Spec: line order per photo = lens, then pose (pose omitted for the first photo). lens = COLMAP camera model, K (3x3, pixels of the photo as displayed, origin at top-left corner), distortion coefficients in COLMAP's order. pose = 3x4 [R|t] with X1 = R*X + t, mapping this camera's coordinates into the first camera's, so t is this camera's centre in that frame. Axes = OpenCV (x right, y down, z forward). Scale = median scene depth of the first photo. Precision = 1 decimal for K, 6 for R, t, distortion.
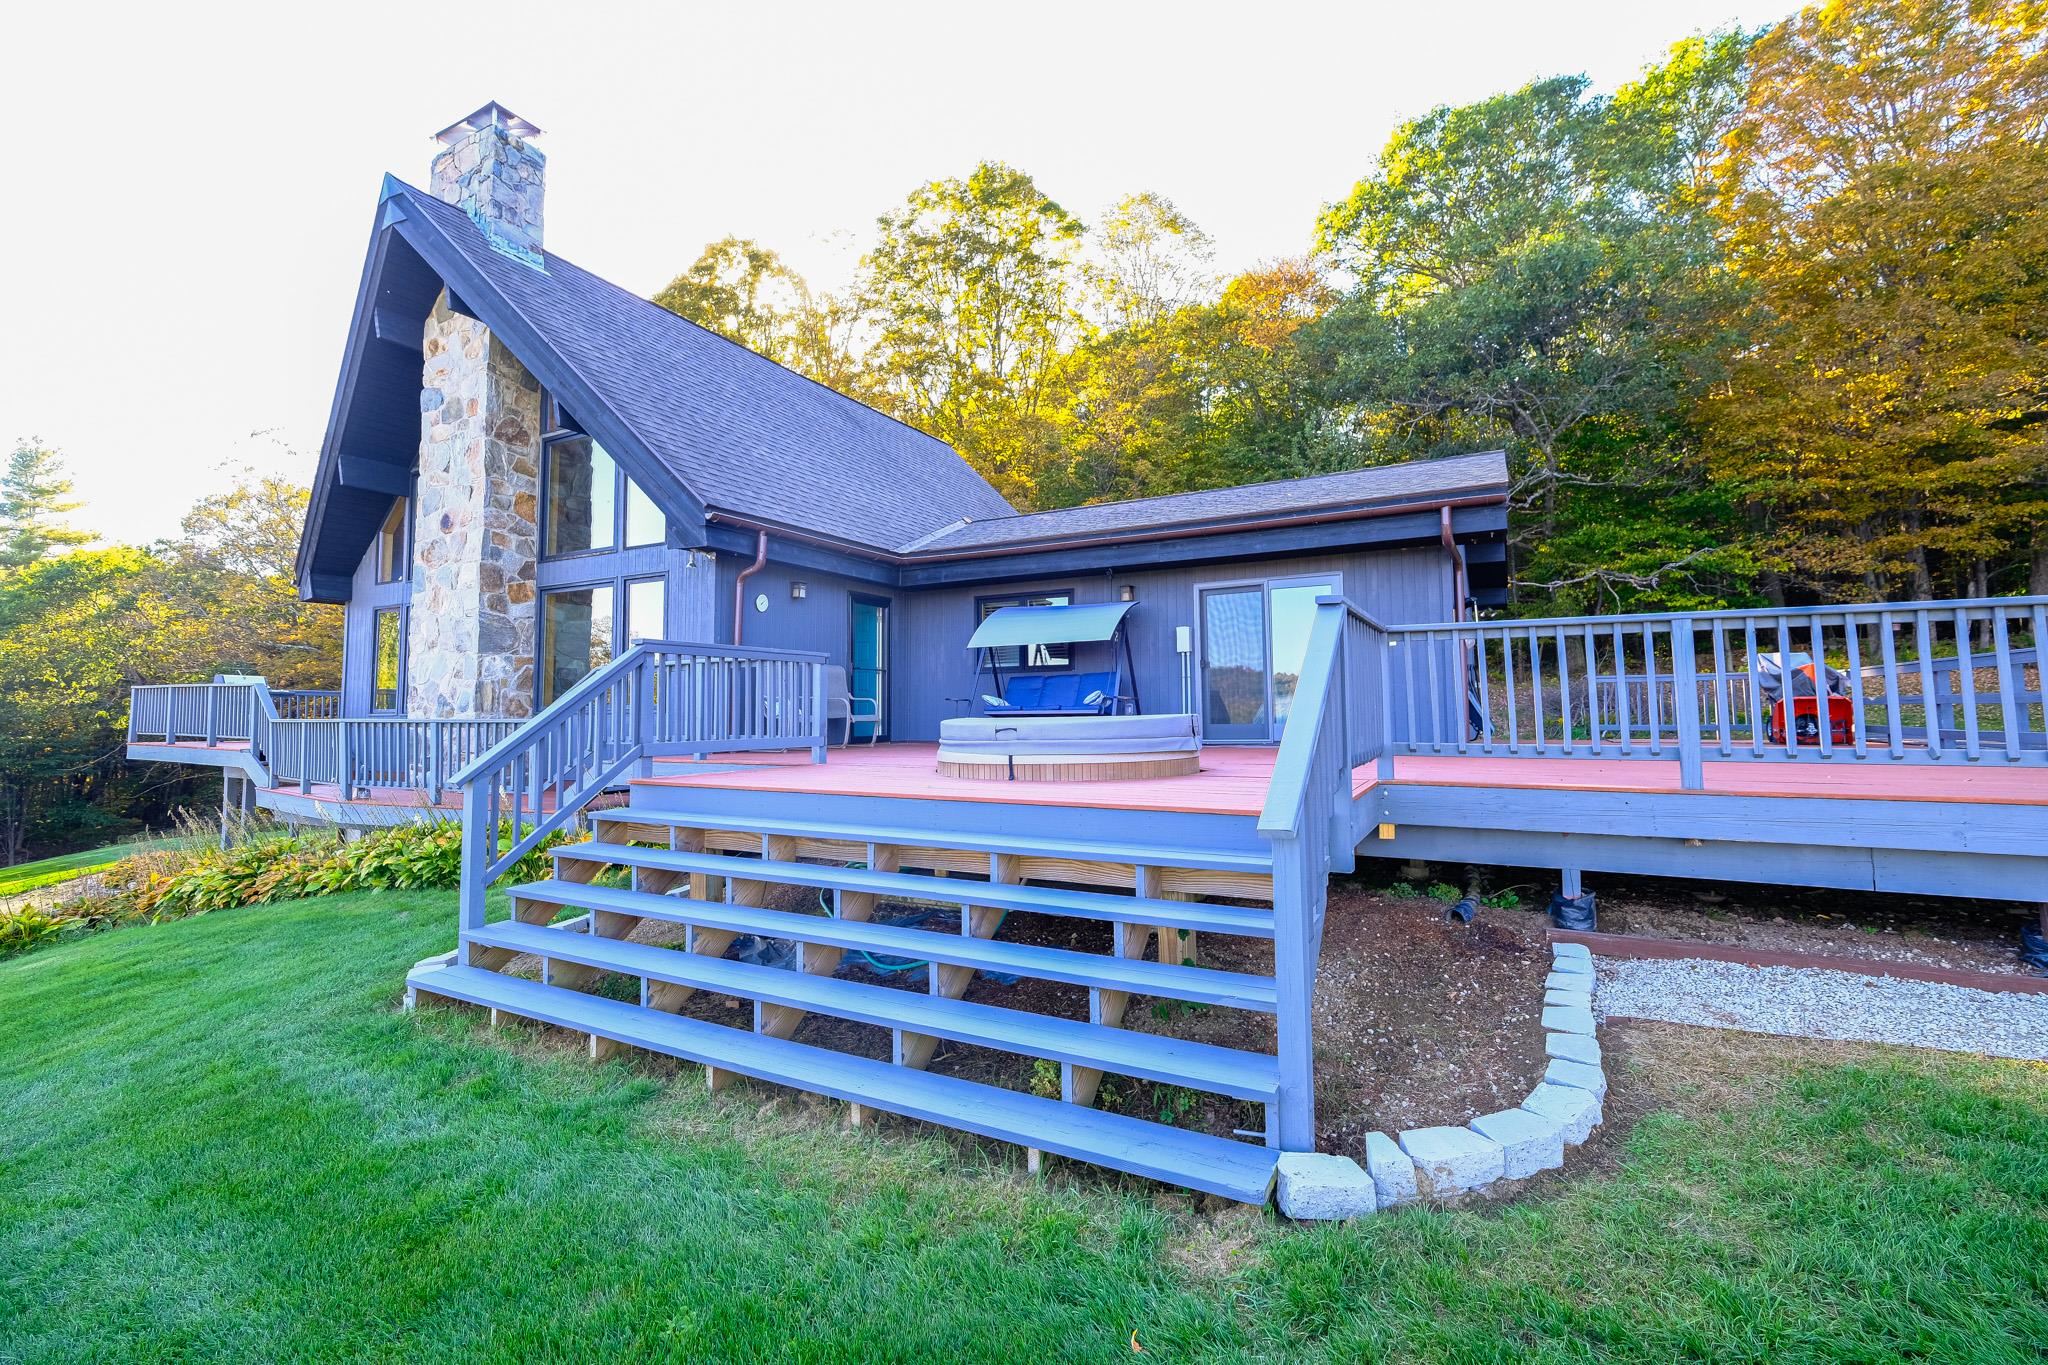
lens RADIAL K [[886.2, 0, 1031.6], [0, 886.2, 653.3], [0, 0, 1]] dist [-0.002304, -0.000285]
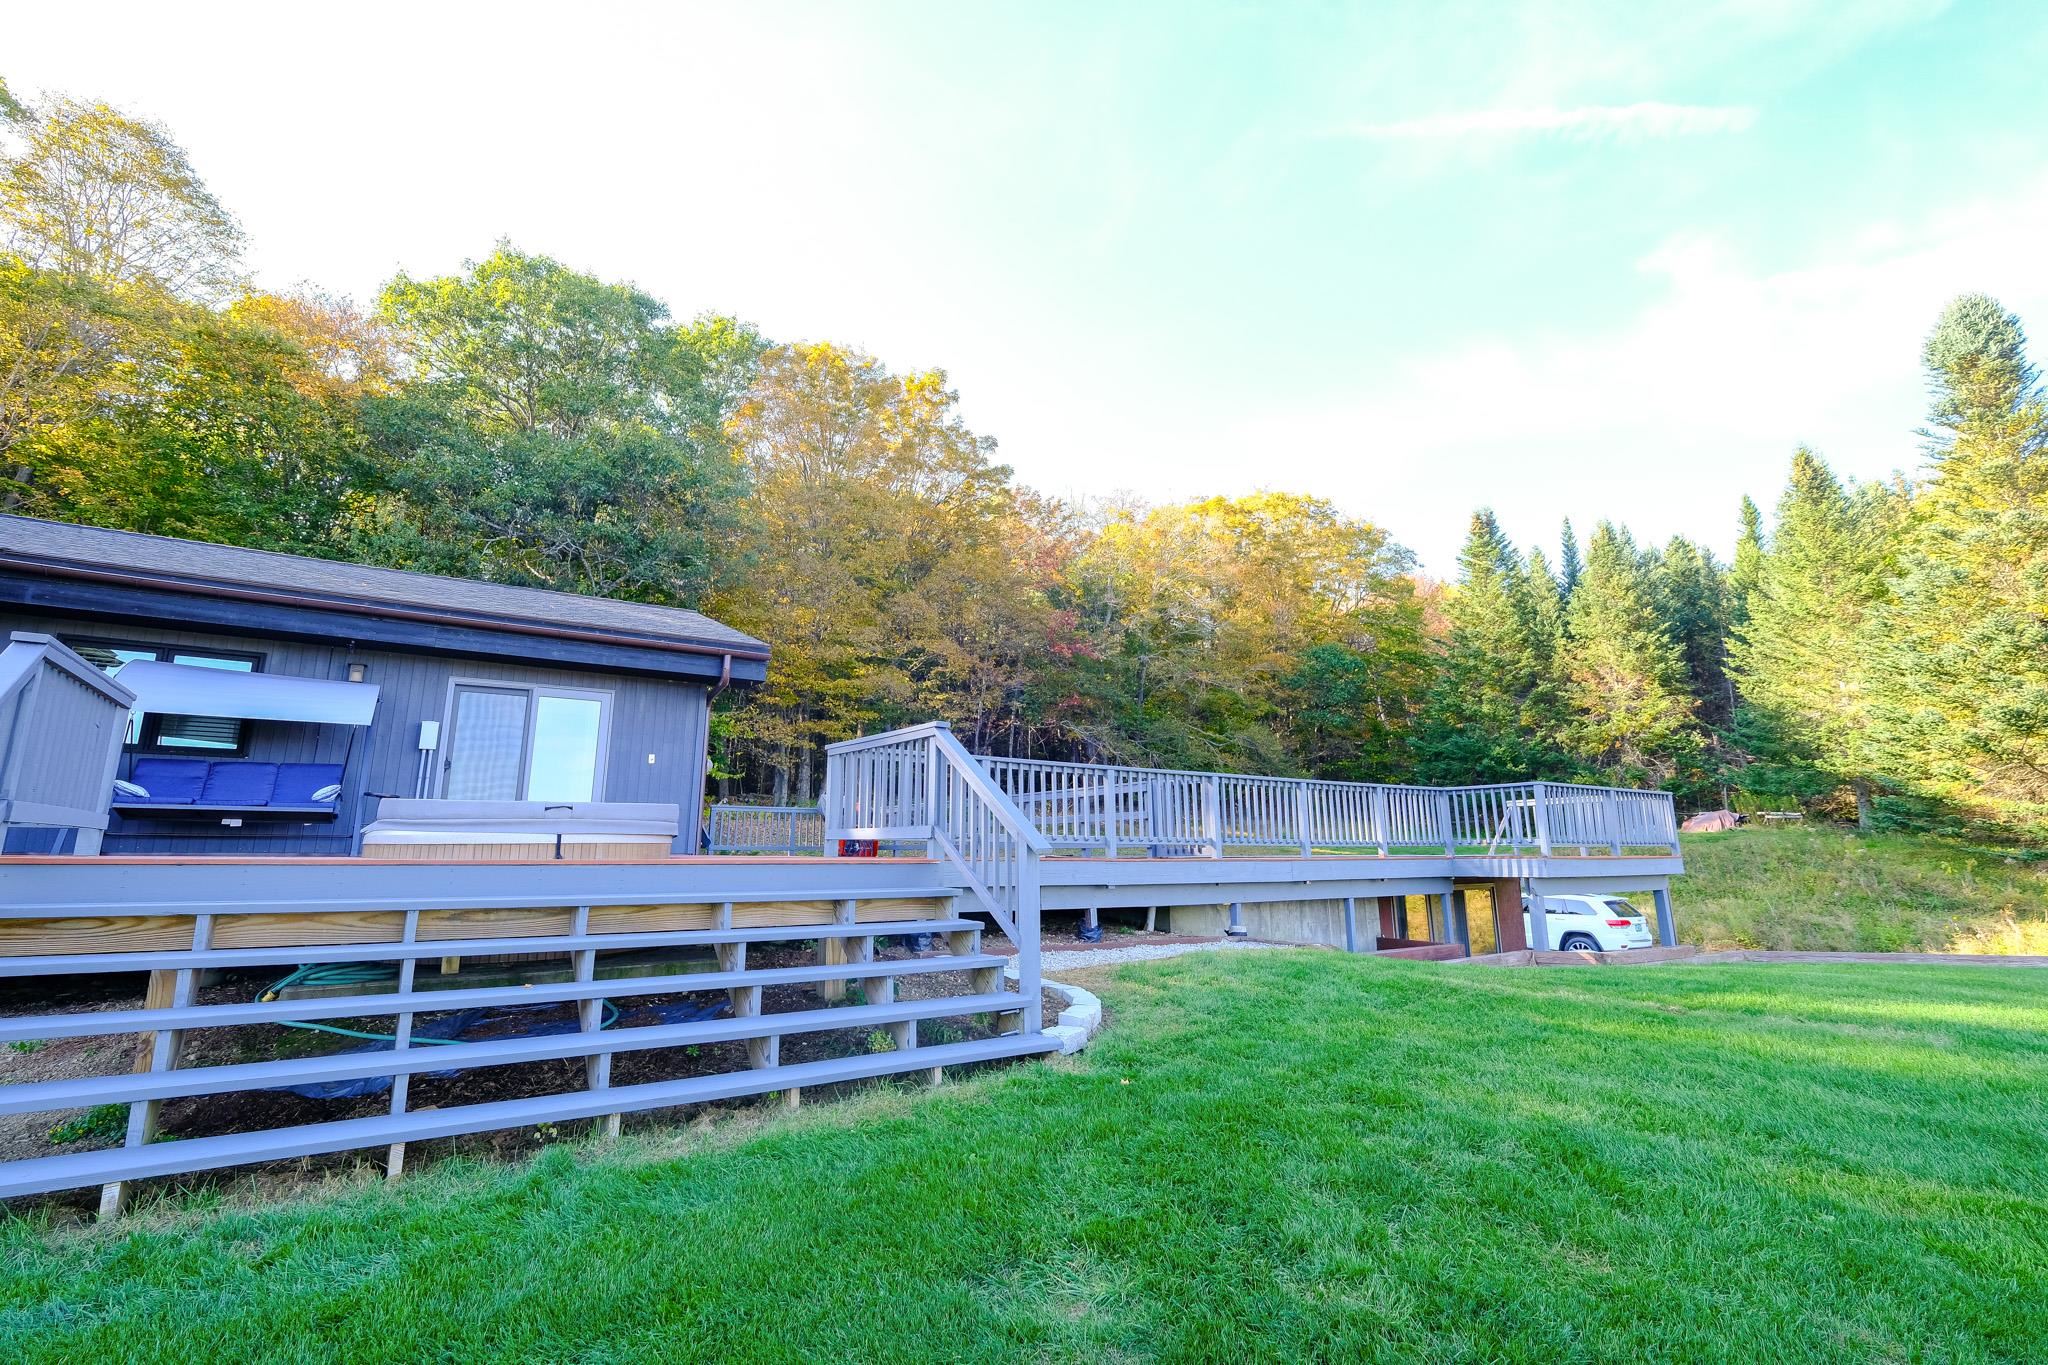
lens RADIAL K [[914.4, 0, 1017.2], [0, 914.4, 653.3], [0, 0, 1]] dist [-0.003509, -0.000421]
pose [[0.461292, 0.199137, 0.864612, -0.354302], [-0.063872, 0.979412, -0.191500, 0.040353], [-0.884946, 0.033113, 0.464514, 0.037139]]
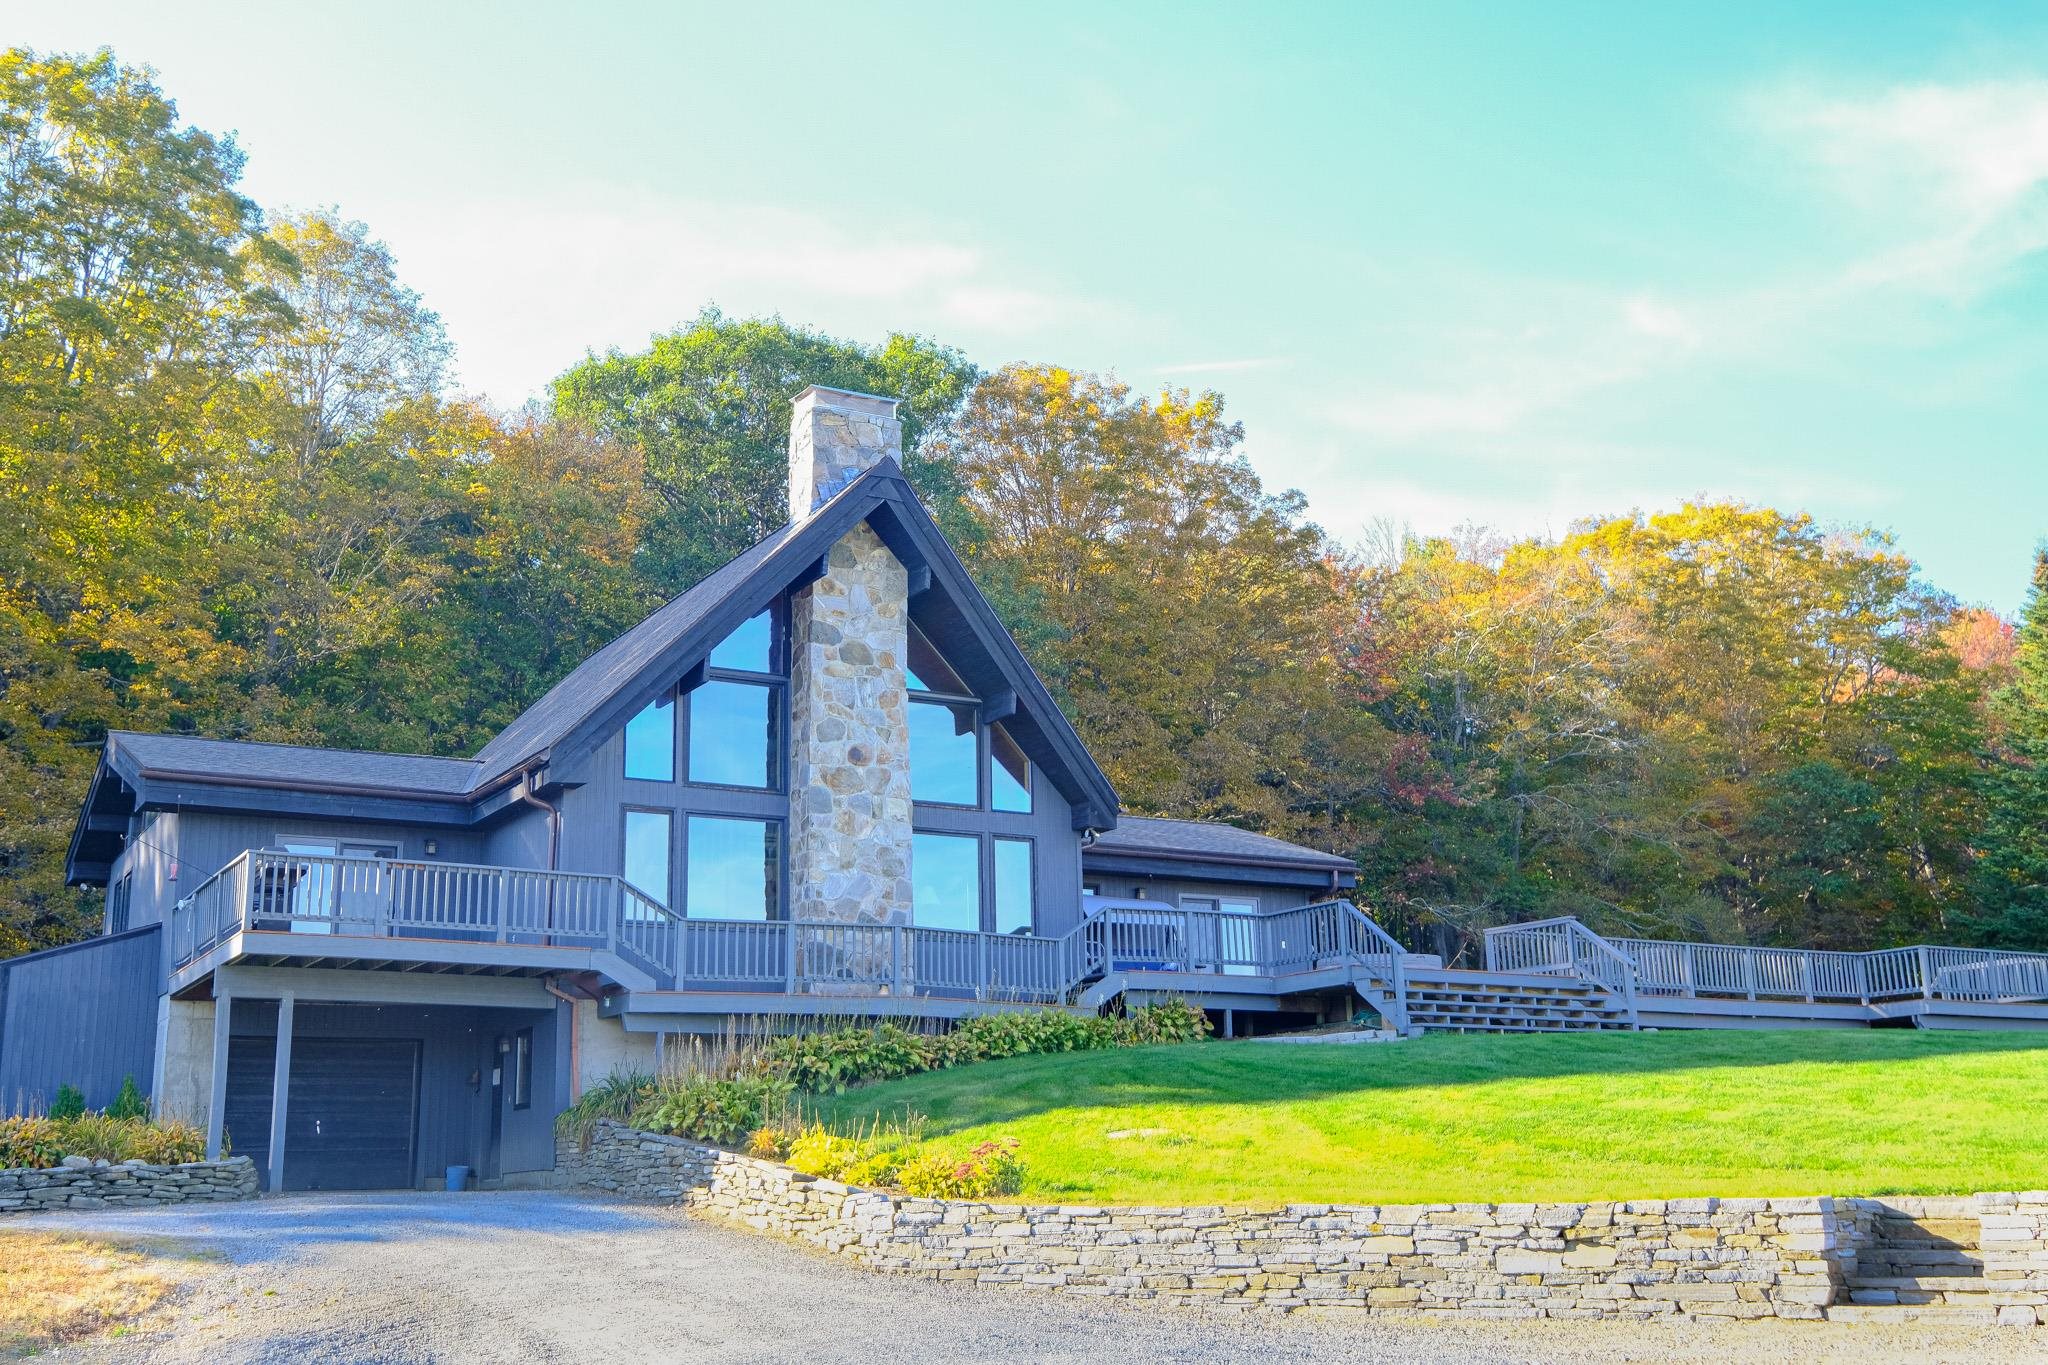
lens RADIAL K [[2088.9, 0, 1024.0], [0, 2088.9, 682.5], [0, 0, 1]] dist [0.020224, -0.009093]
pose [[0.511124, 0.204523, 0.834819, -2.685439], [-0.041005, 0.975973, -0.213999, 0.303532], [-0.858528, 0.075148, 0.507229, -0.483745]]
